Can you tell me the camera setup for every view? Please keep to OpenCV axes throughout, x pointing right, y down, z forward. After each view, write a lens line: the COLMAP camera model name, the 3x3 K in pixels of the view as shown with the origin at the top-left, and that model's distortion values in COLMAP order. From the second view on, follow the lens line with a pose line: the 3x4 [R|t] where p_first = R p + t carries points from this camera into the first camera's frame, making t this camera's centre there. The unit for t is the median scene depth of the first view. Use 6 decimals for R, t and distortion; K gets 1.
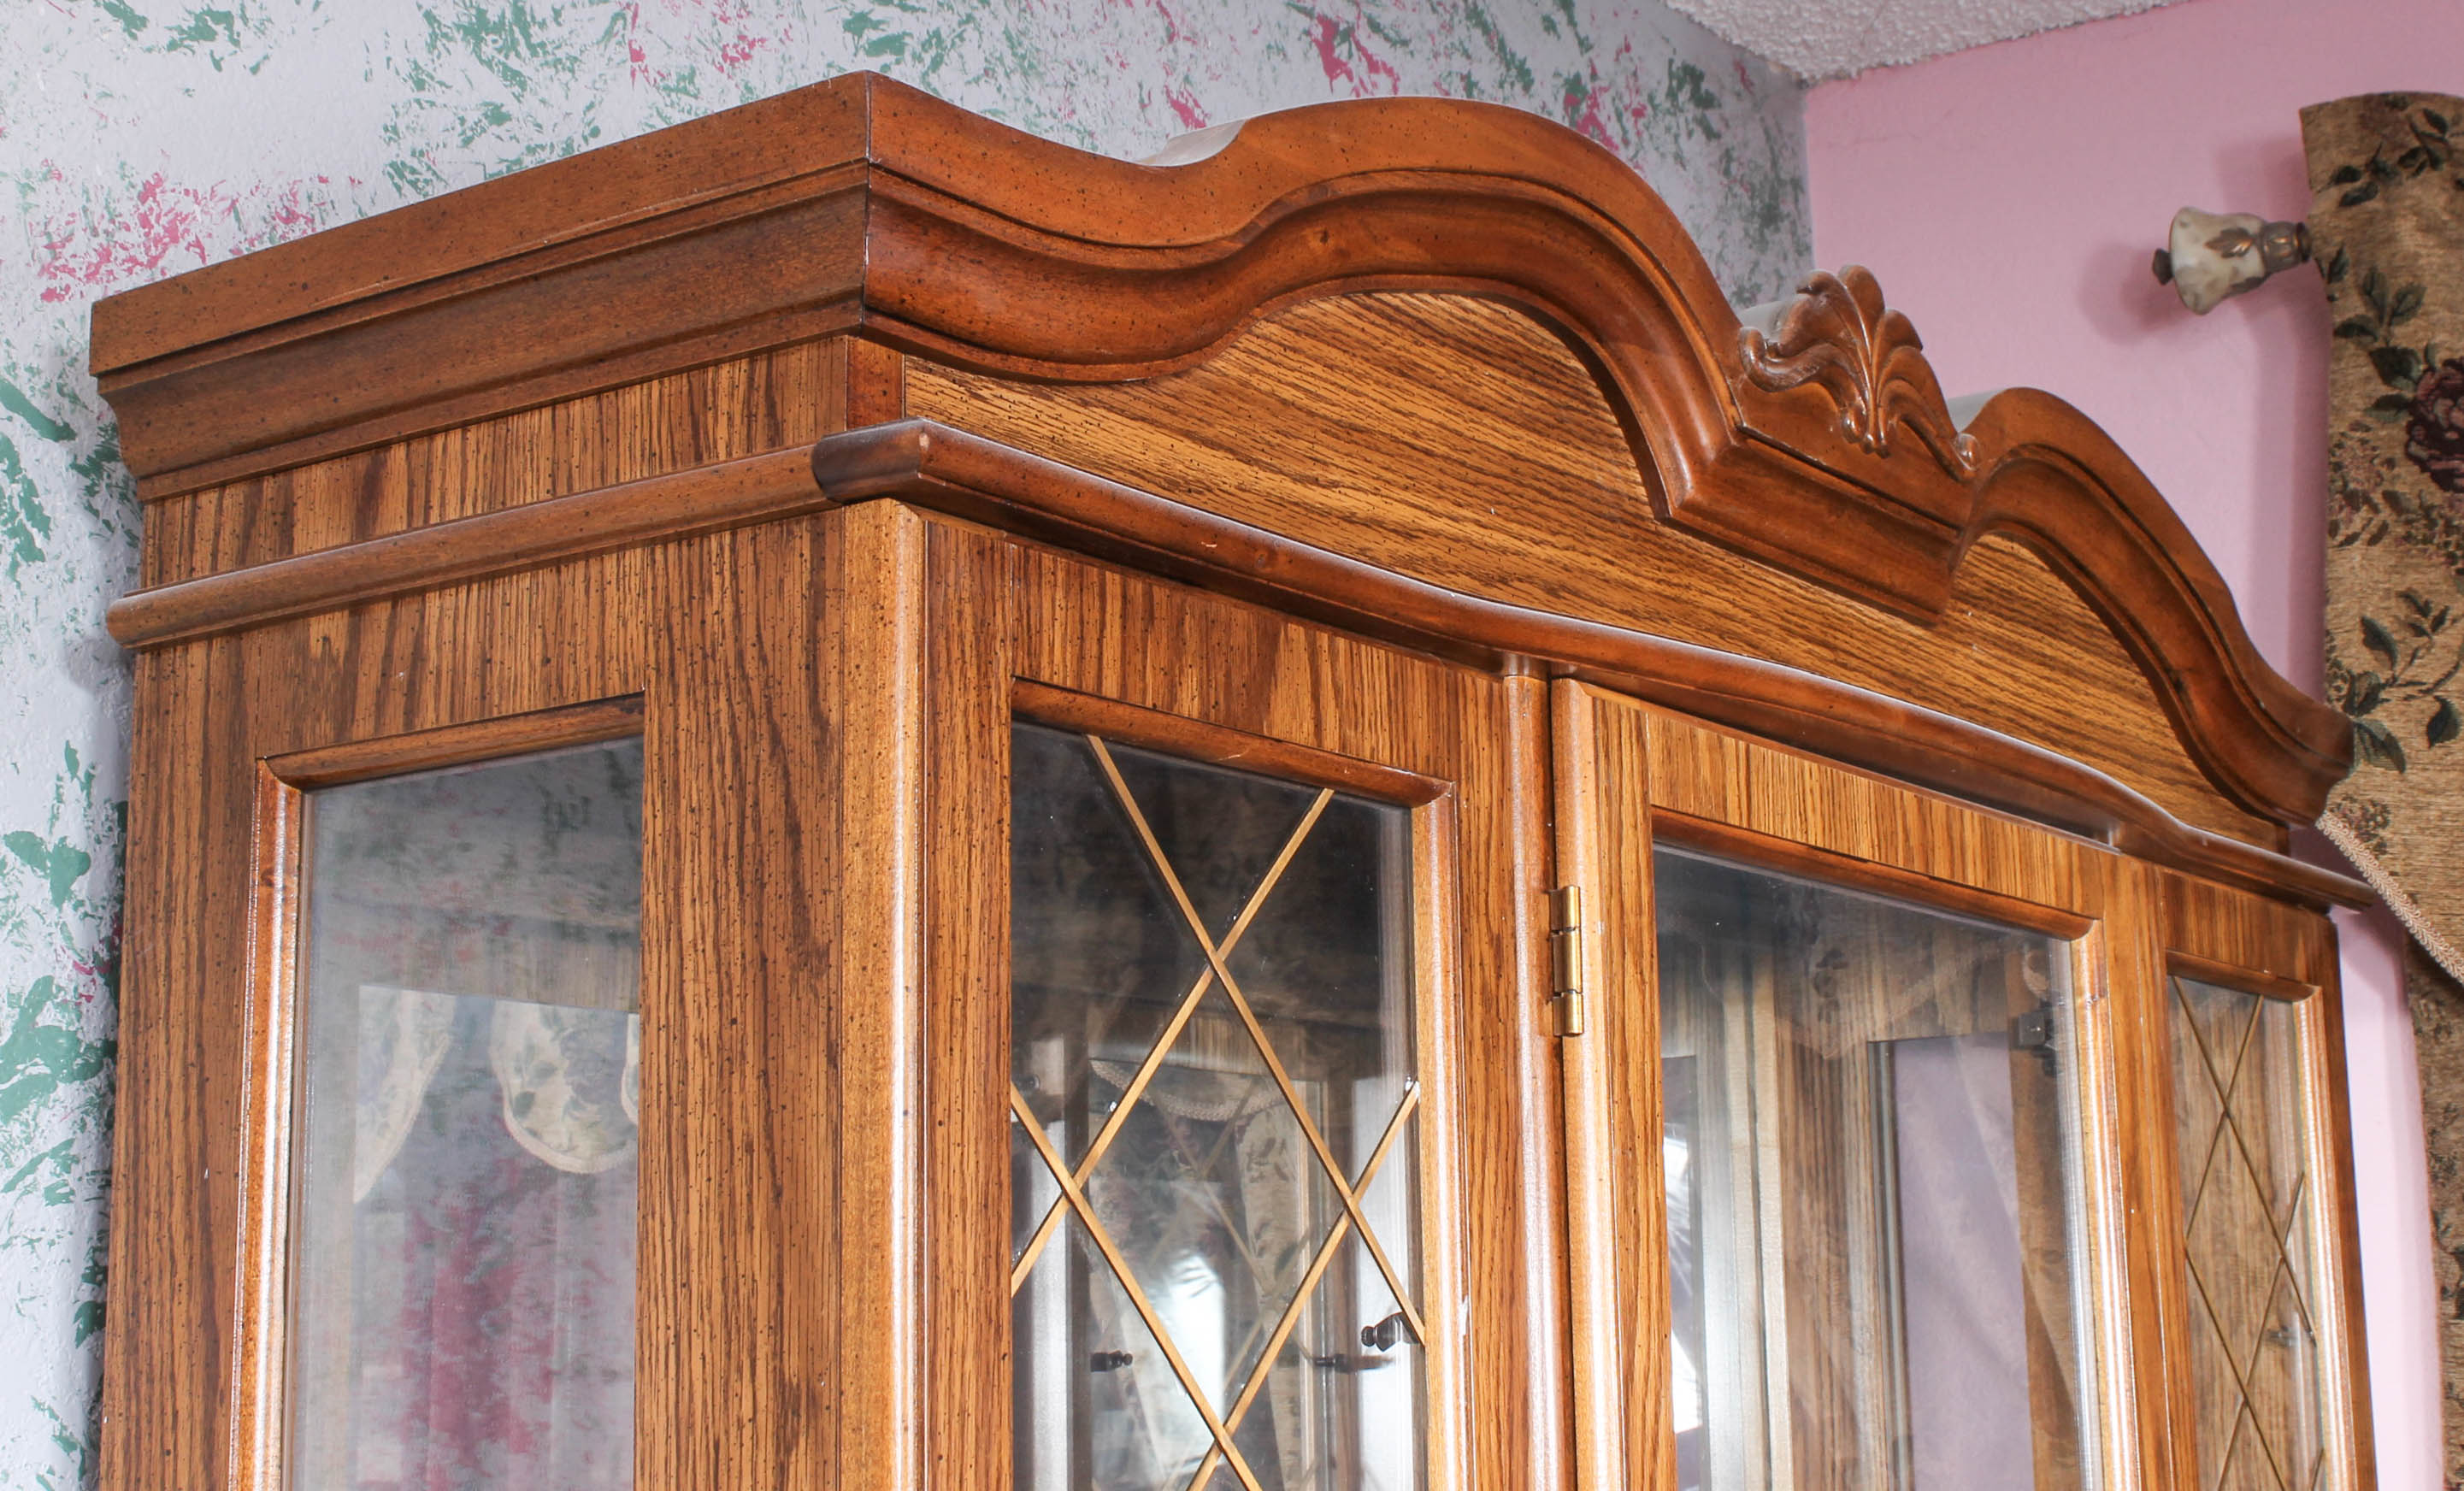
lens RADIAL K [[3588.6, 0, 1228.9], [0, 3588.6, 680.8], [0, 0, 1]] dist [-0.070096, 0.106525]
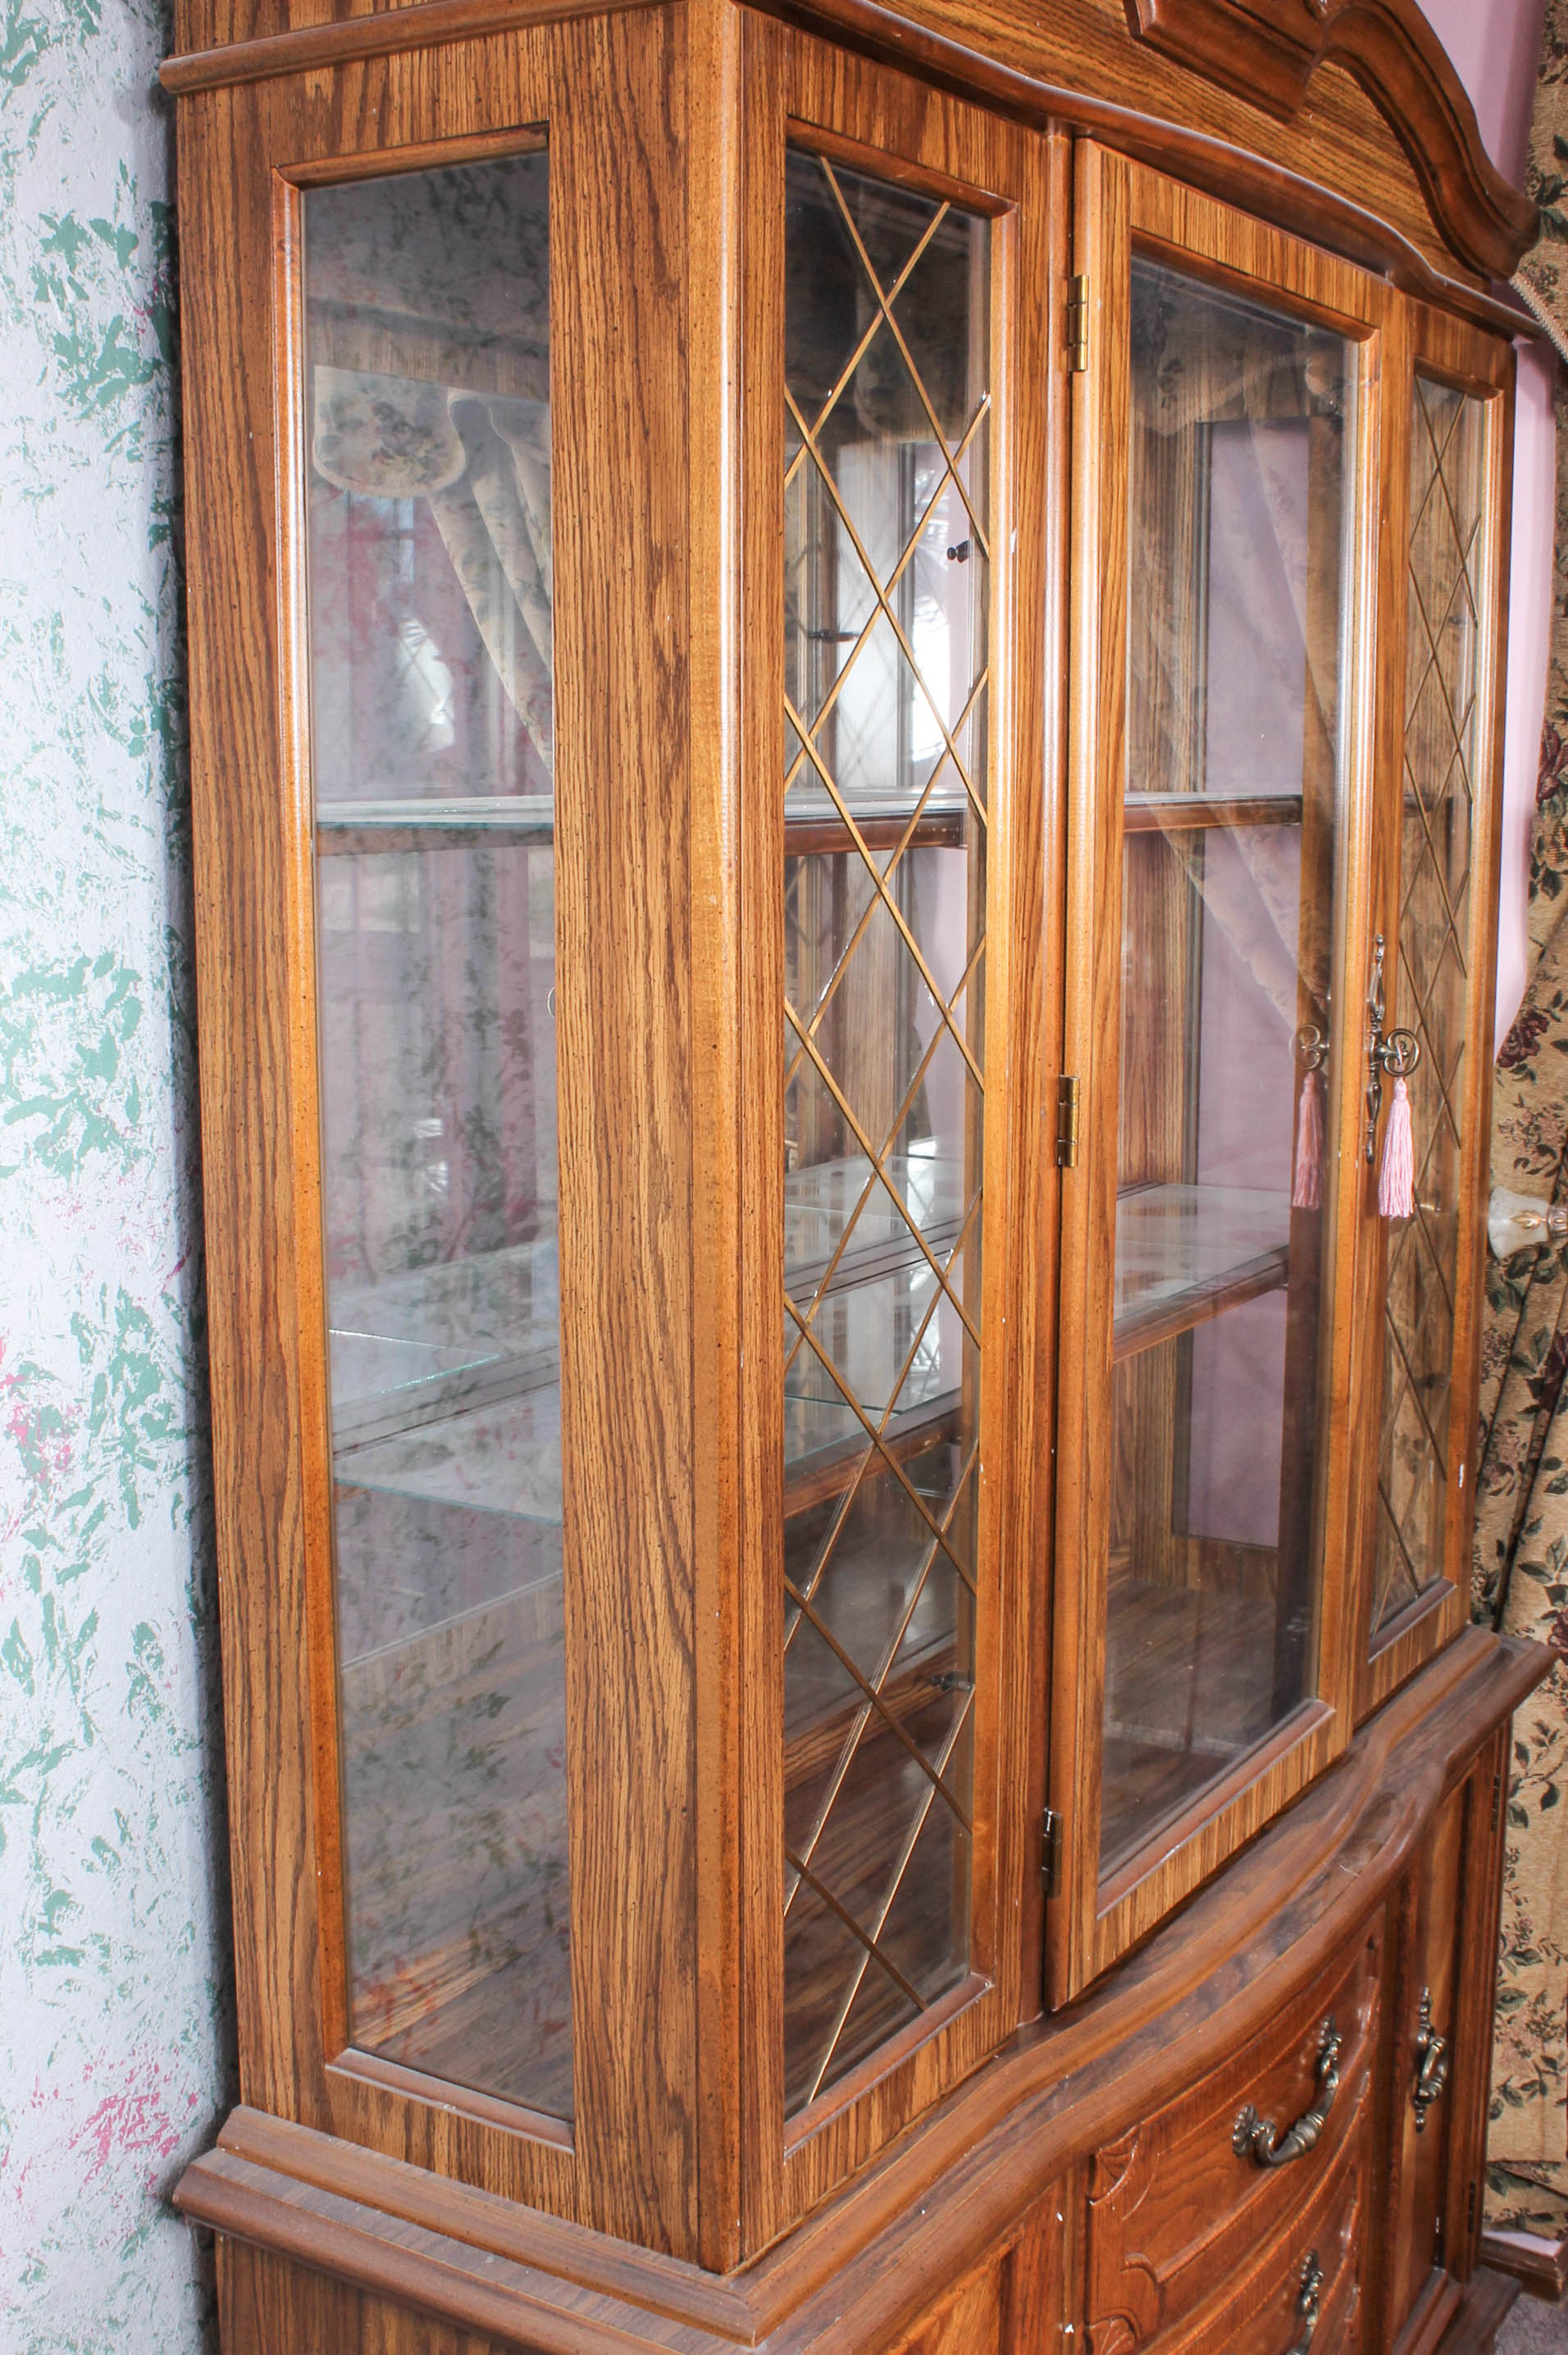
lens RADIAL K [[2677.1, 0, 721.1], [0, 2677.1, 1169.1], [0, 0, 1]] dist [-0.143248, 0.172971]
pose [[0.998843, 0.005916, 0.047733, -0.123980], [-0.022008, 0.938643, 0.344187, 0.032835], [-0.042768, -0.344840, 0.937687, -0.230431]]
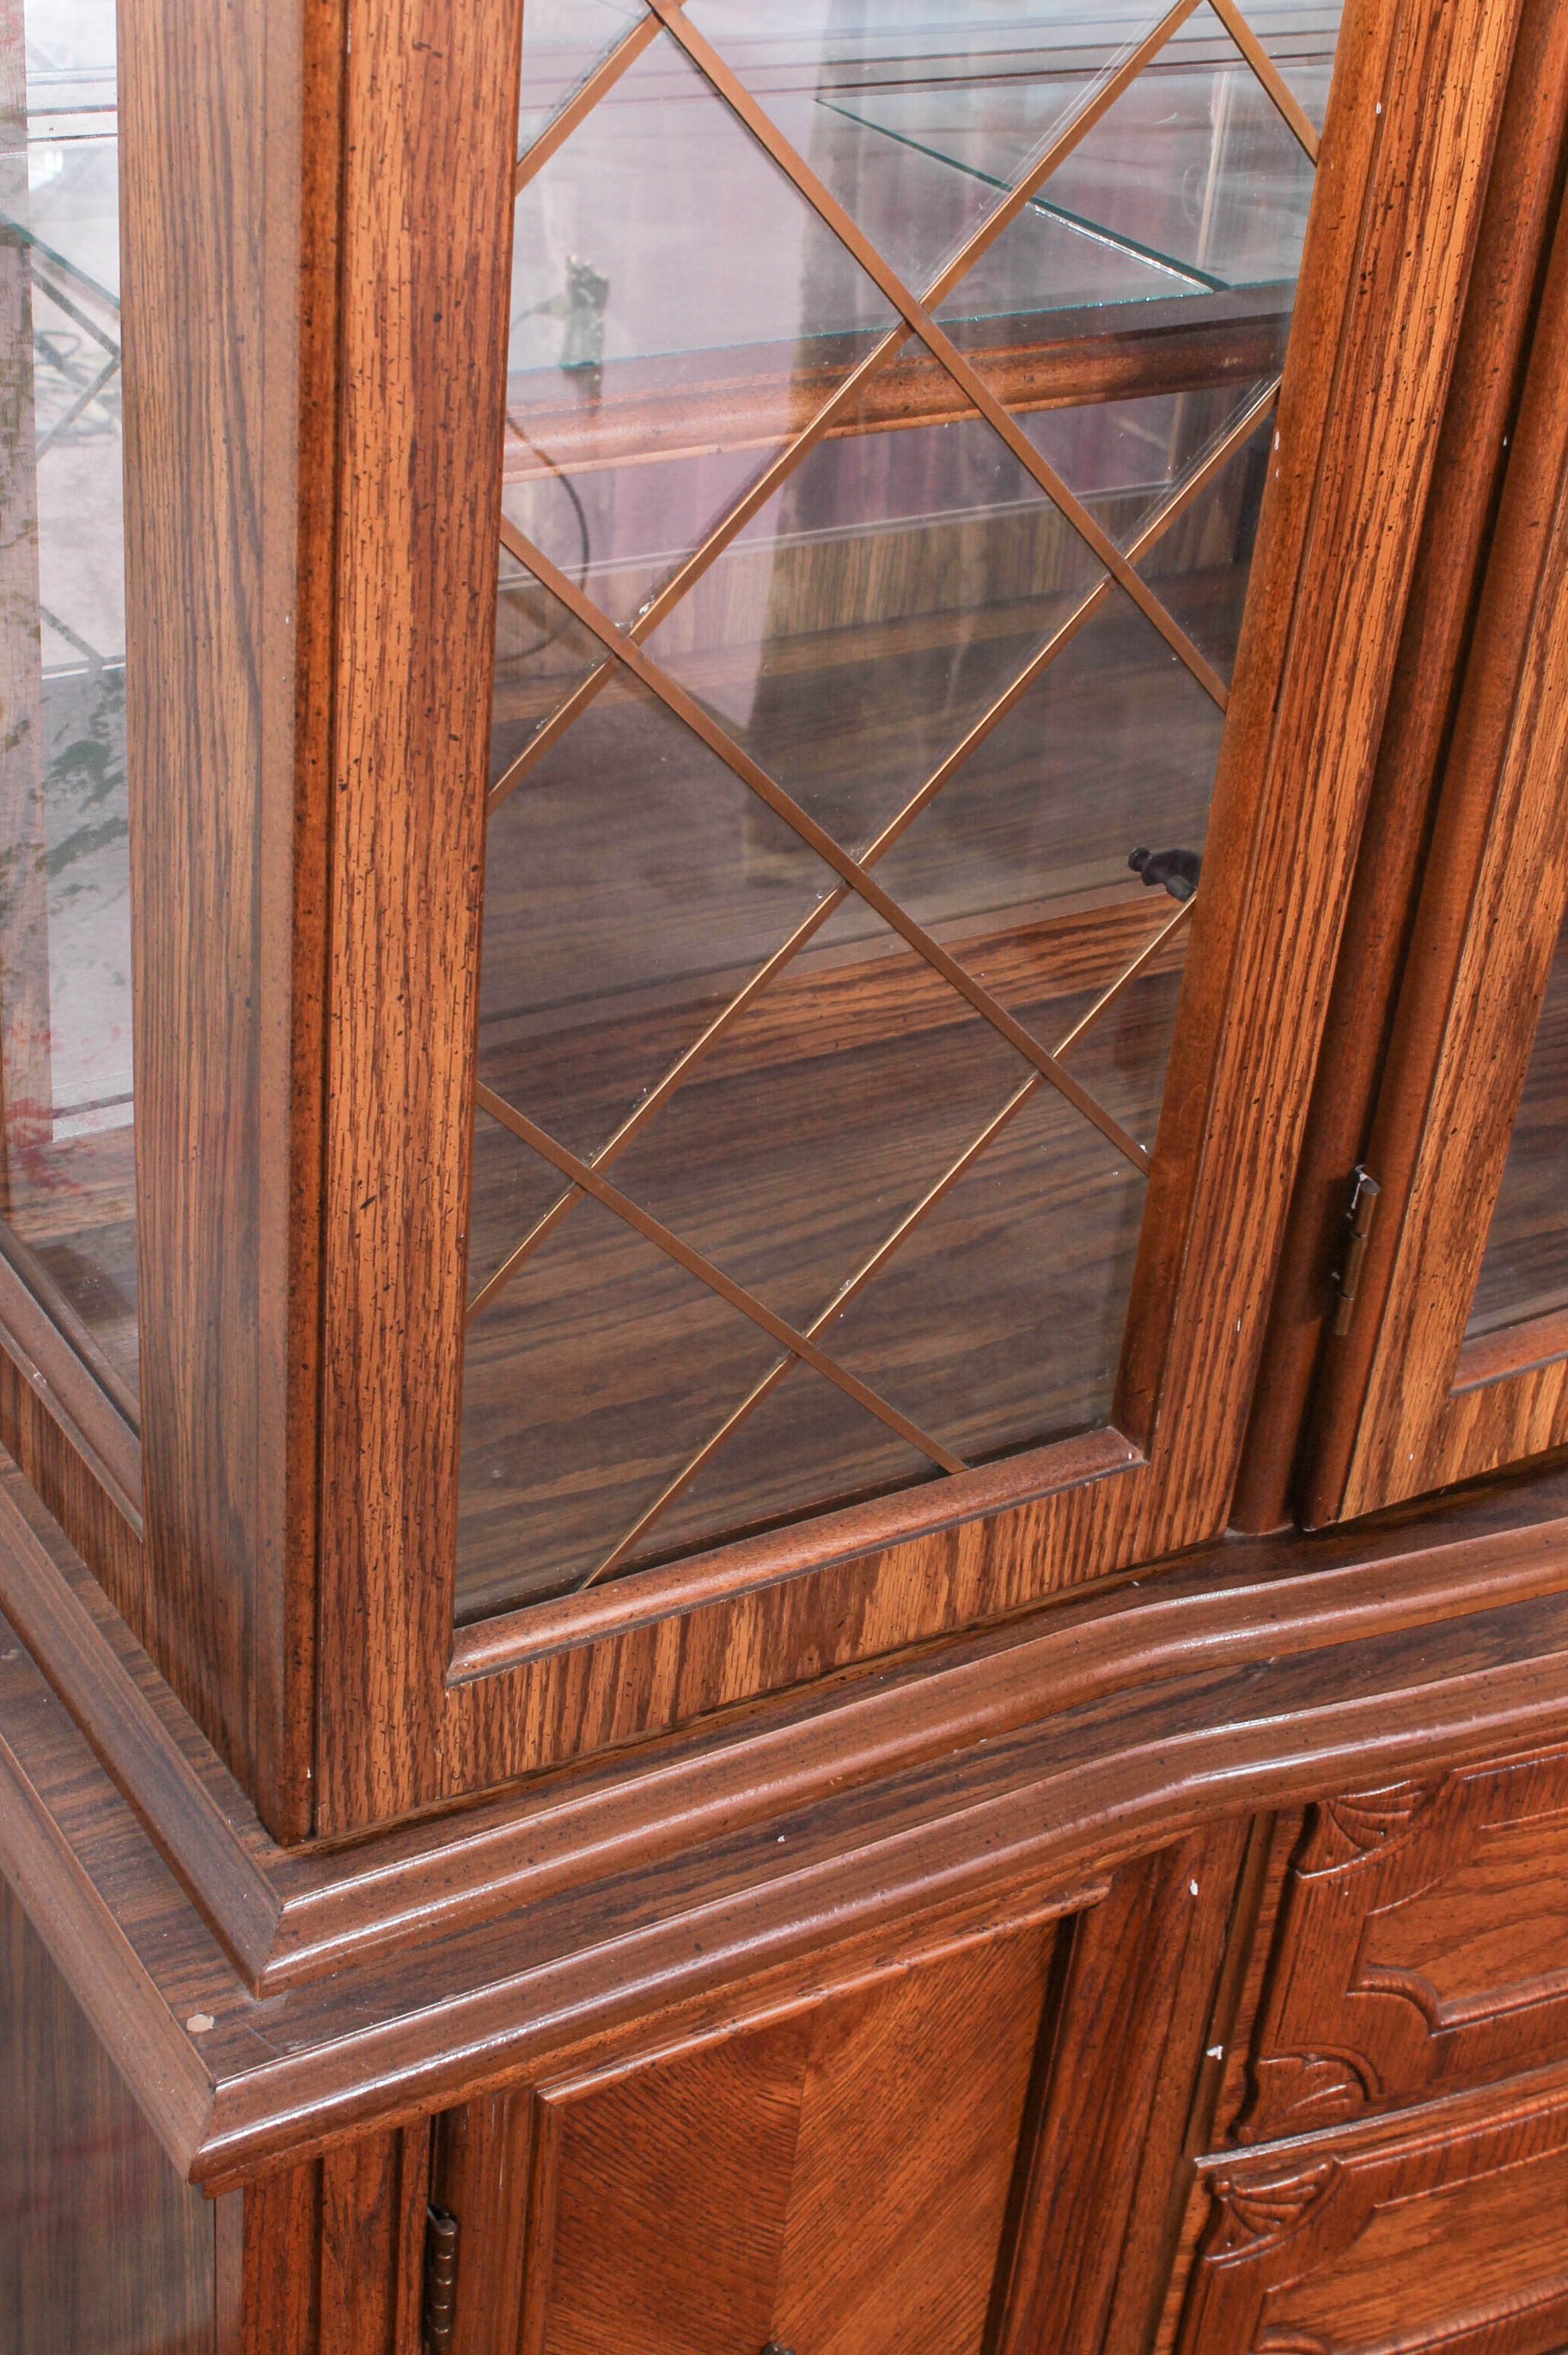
lens RADIAL K [[3369.2, 0, 726.5], [0, 3369.2, 1173.6], [0, 0, 1]] dist [-0.052149, 0.102645]
pose [[0.915934, 0.278604, -0.288868, 0.207289], [-0.014374, 0.742091, 0.670145, 0.239434], [0.401071, -0.609656, 0.683711, 0.276581]]
